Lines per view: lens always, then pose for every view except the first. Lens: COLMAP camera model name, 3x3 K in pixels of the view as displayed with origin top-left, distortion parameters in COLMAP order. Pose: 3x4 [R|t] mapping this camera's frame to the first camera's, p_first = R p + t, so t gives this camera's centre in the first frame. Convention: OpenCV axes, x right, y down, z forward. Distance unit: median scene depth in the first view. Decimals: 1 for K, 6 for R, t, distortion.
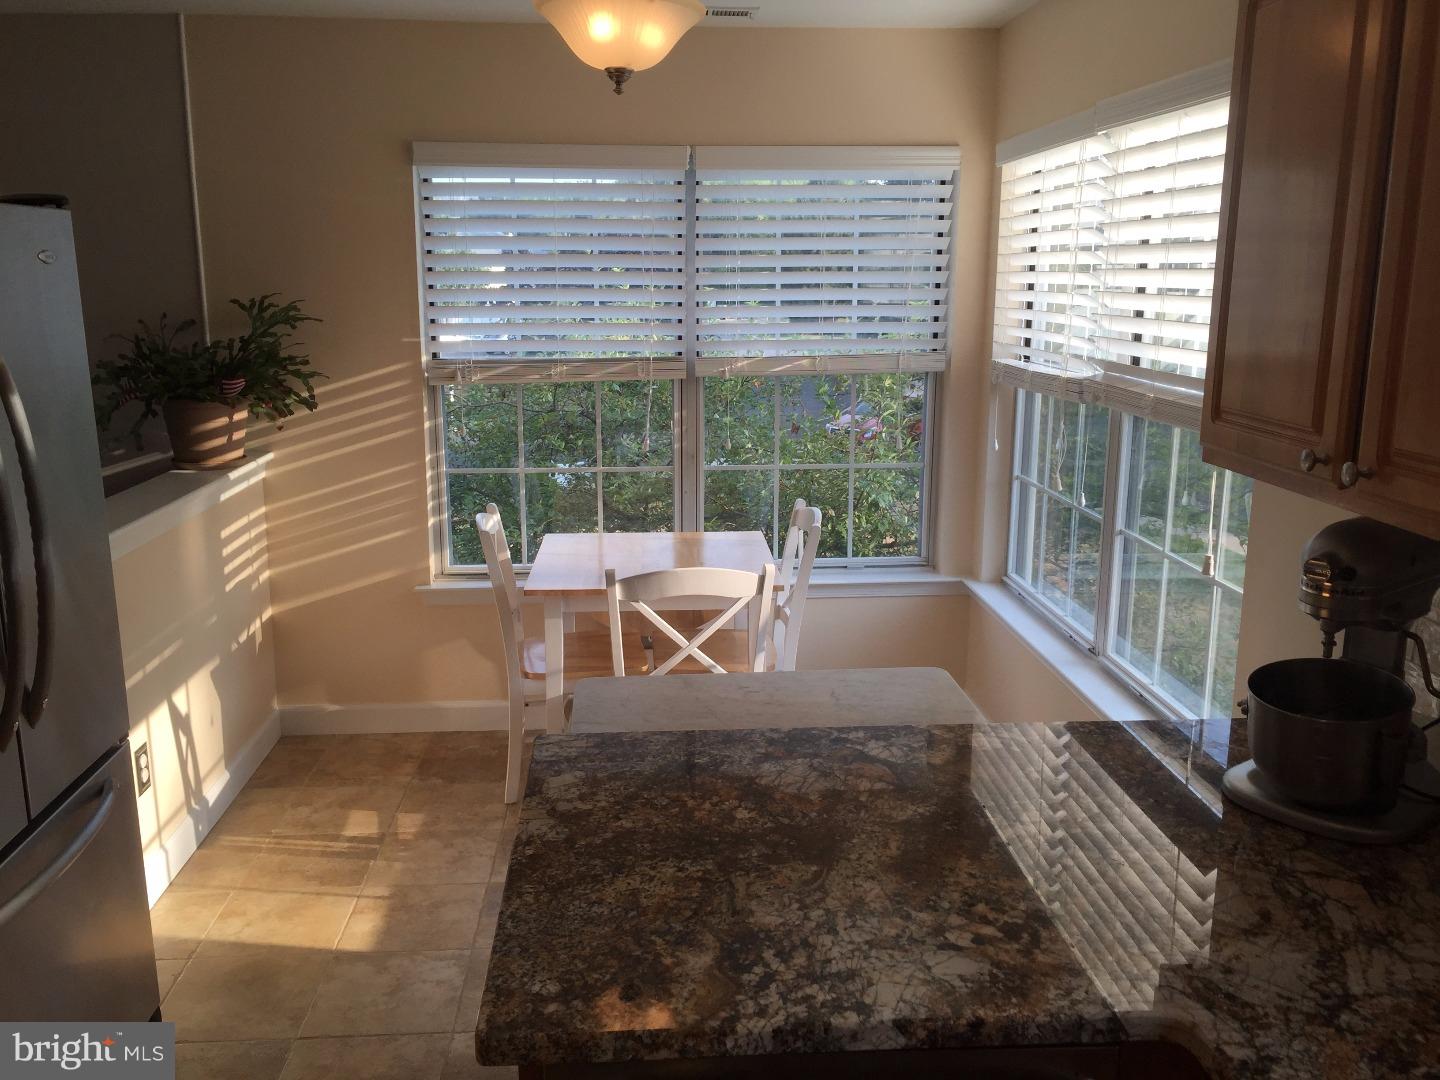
lens RADIAL K [[1235.0, 0, 718.1], [0, 1235.0, 531.2], [0, 0, 1]] dist [0.065266, -0.077717]
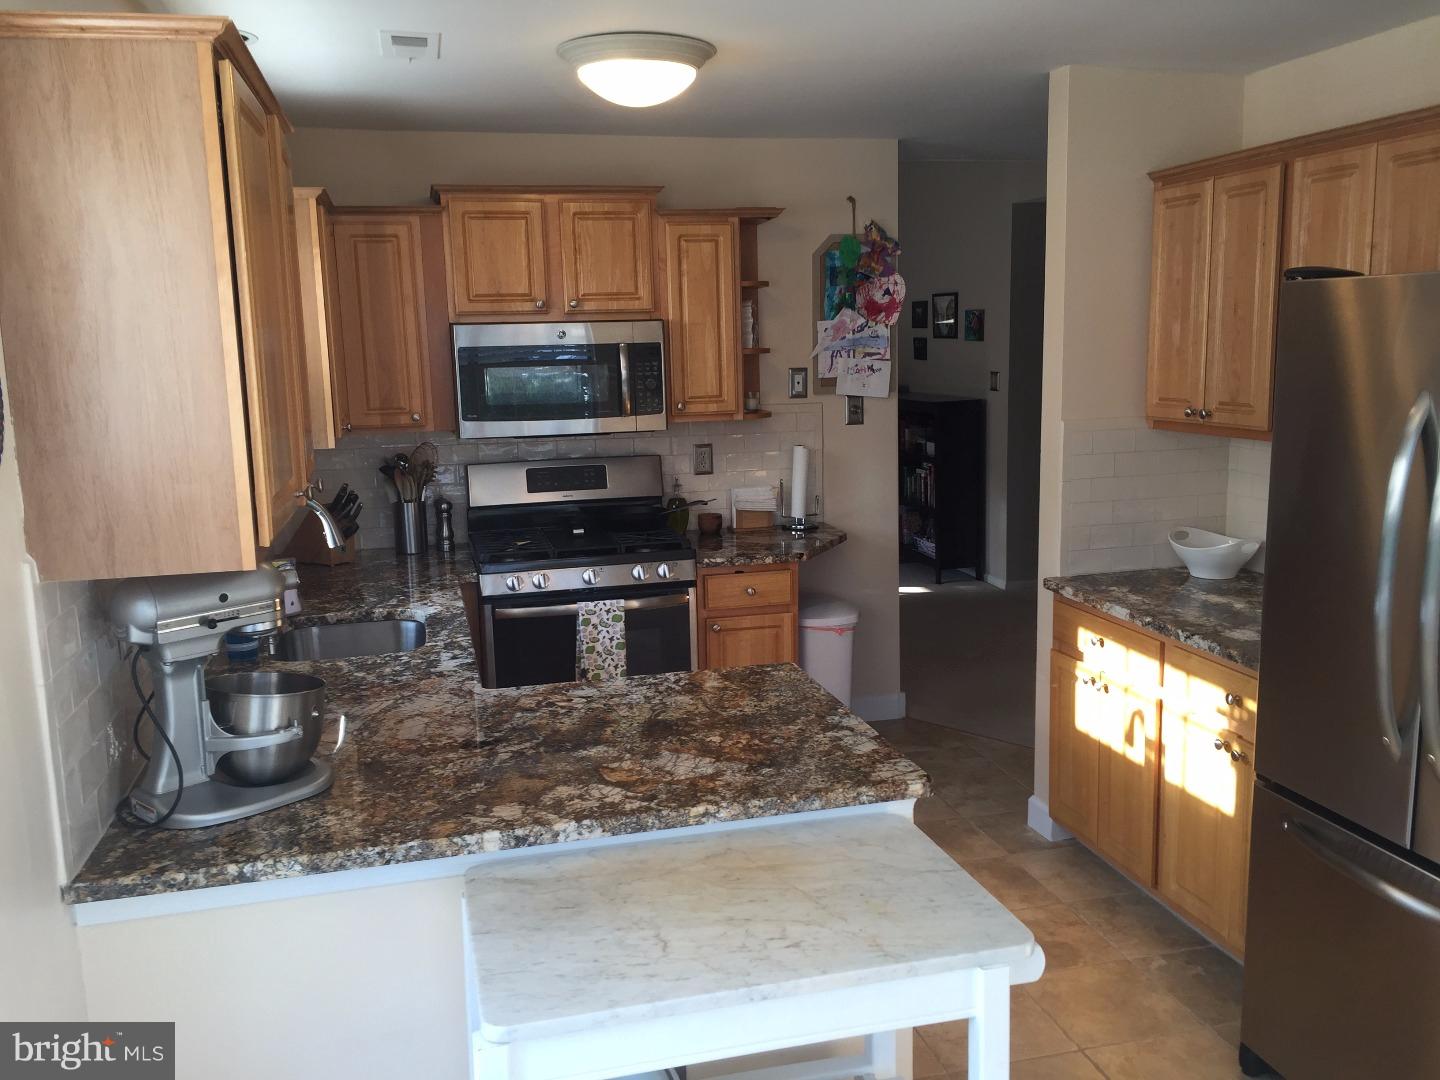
lens RADIAL K [[1235.0, 0, 718.1], [0, 1235.0, 531.2], [0, 0, 1]] dist [0.065266, -0.077717]
pose [[-0.984671, 0.050045, -0.167090, 0.205725], [-0.013479, 0.933260, 0.358949, -0.420724], [0.173902, 0.355699, -0.918279, 1.908656]]
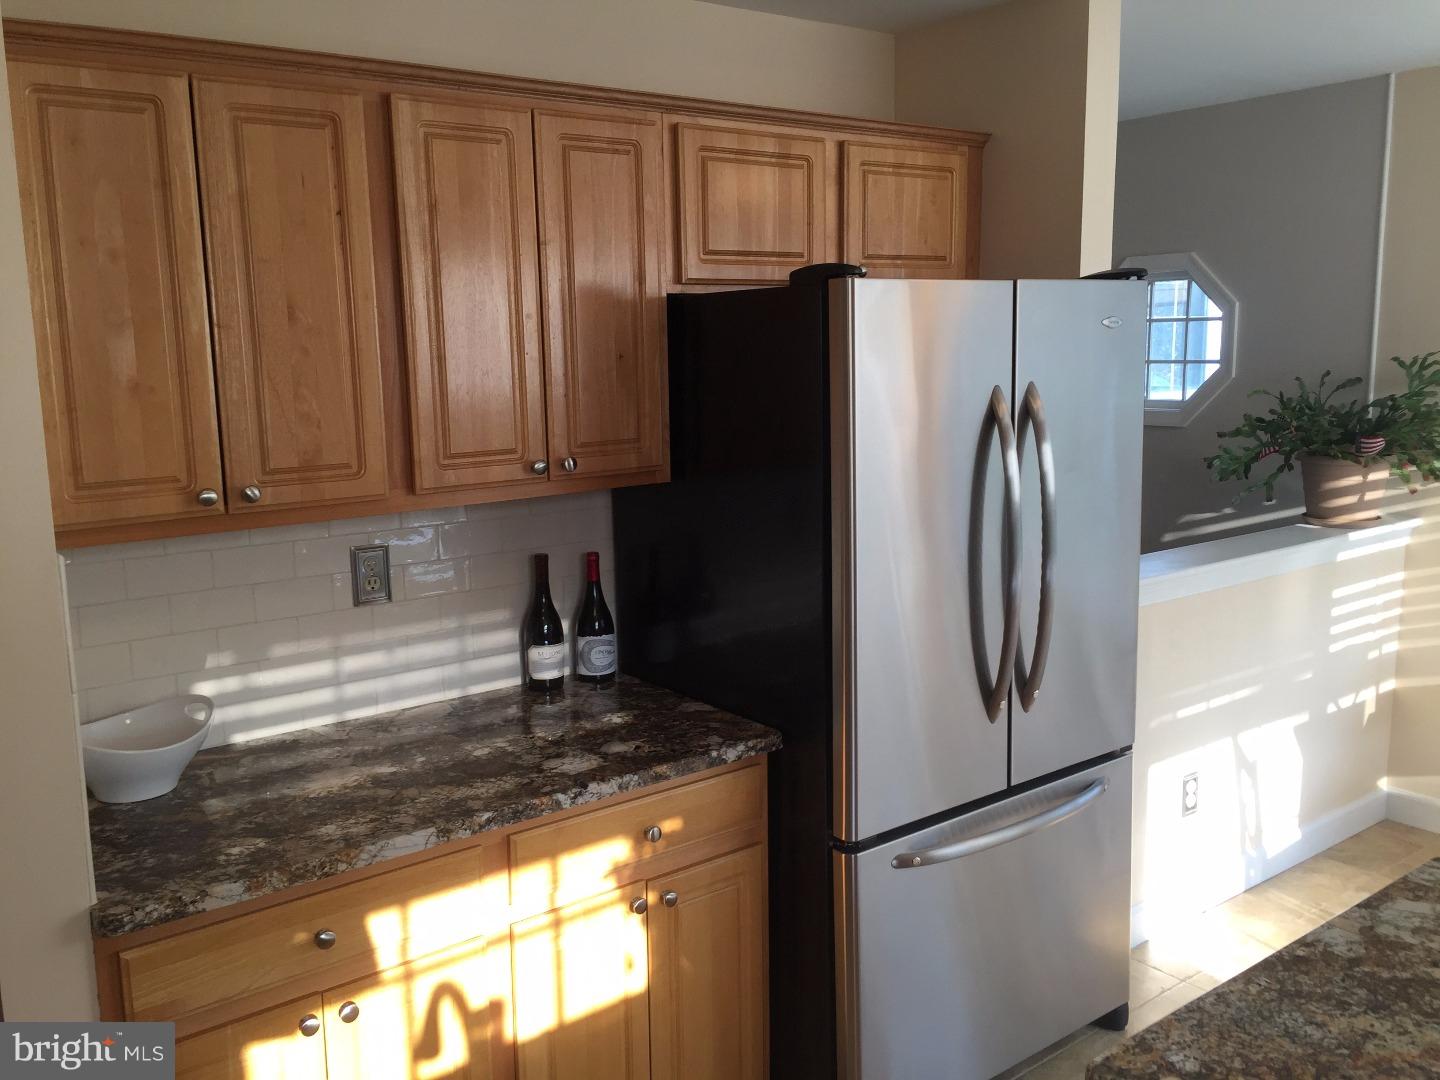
lens RADIAL K [[1235.0, 0, 718.1], [0, 1235.0, 531.2], [0, 0, 1]] dist [0.065266, -0.077717]
pose [[0.552882, 0.117298, -0.824962, 0.276380], [-0.154538, 0.987301, 0.036811, -0.014037], [0.818804, 0.107135, 0.563988, 0.074338]]
